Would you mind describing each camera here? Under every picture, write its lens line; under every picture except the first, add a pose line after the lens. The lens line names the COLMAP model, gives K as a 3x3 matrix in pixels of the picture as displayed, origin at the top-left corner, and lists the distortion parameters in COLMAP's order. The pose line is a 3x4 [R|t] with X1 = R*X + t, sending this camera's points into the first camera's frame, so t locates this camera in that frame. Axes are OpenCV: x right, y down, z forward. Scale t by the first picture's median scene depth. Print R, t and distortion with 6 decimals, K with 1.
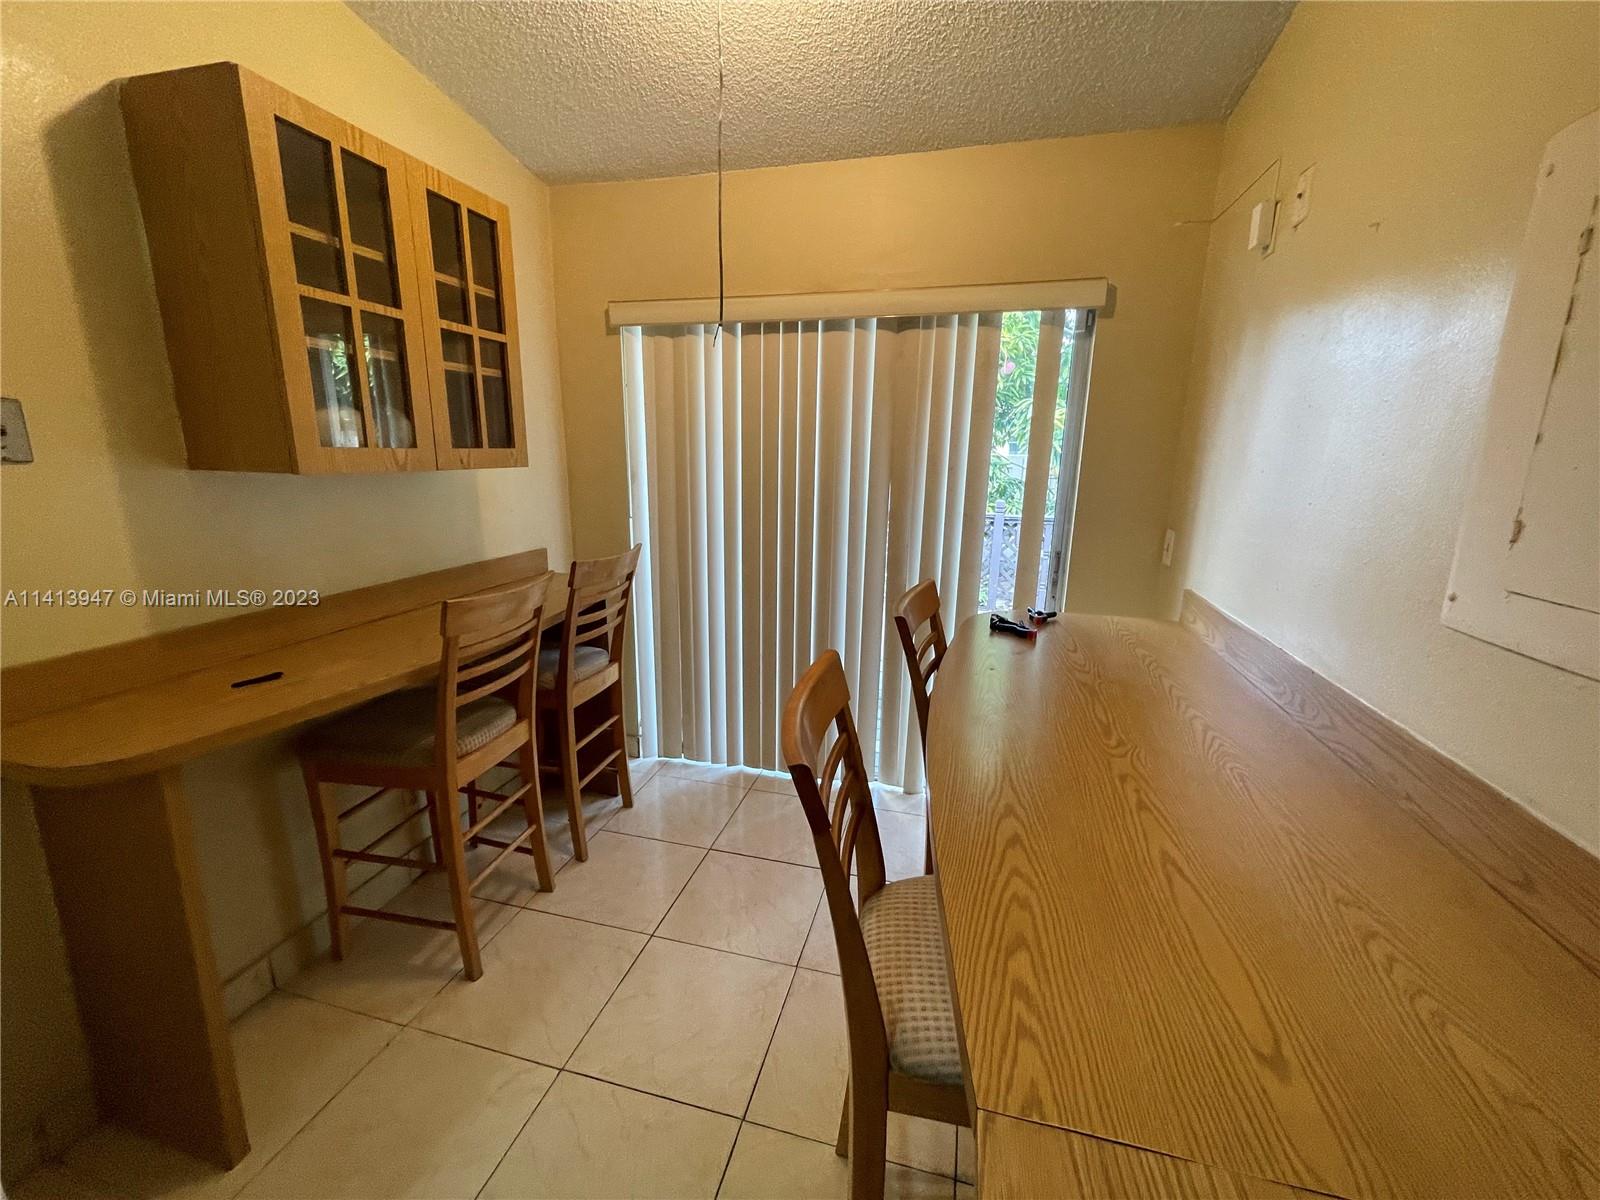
lens RADIAL K [[651.6, 0, 795.9], [0, 651.6, 603.4], [0, 0, 1]] dist [-0.005208, -0.000174]
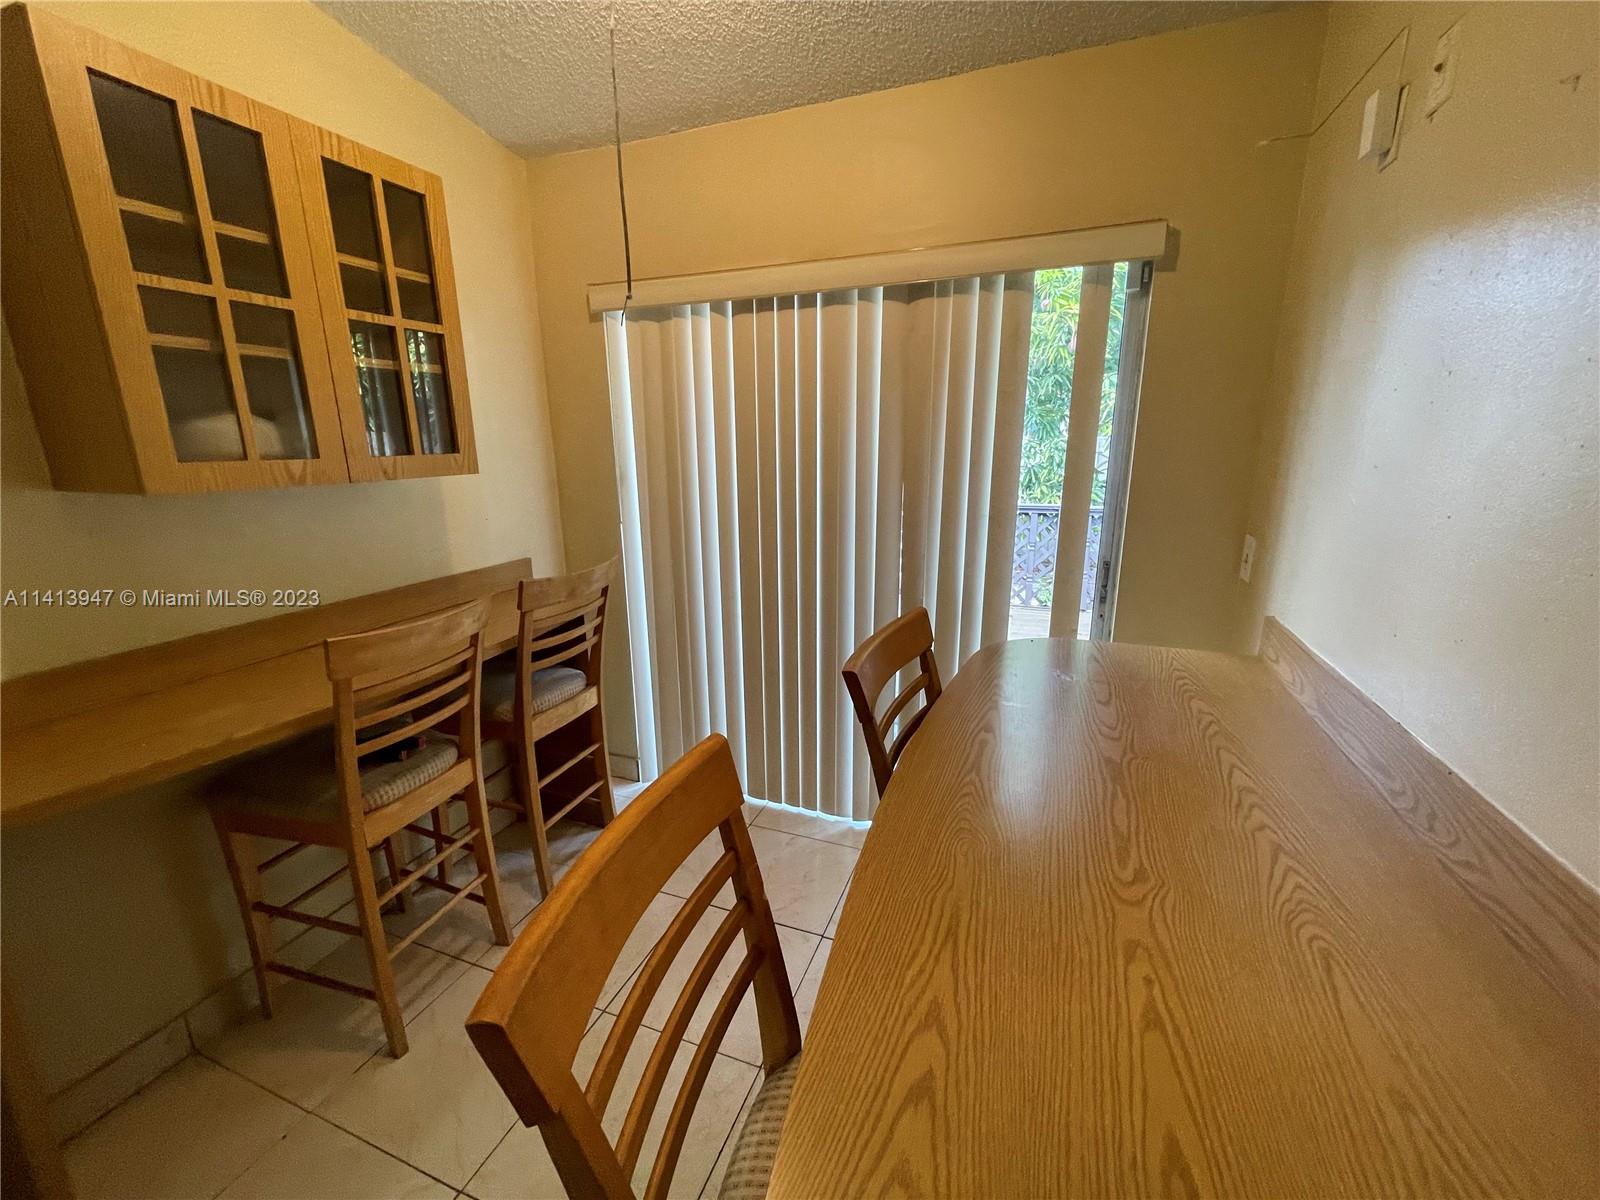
lens RADIAL K [[651.6, 0, 795.9], [0, 651.6, 603.4], [0, 0, 1]] dist [-0.005208, -0.000174]
pose [[0.993872, 0.002743, -0.110502, 0.128845], [-0.000802, 0.999845, 0.017606, -0.051114], [0.110533, -0.017410, 0.993720, 0.170792]]
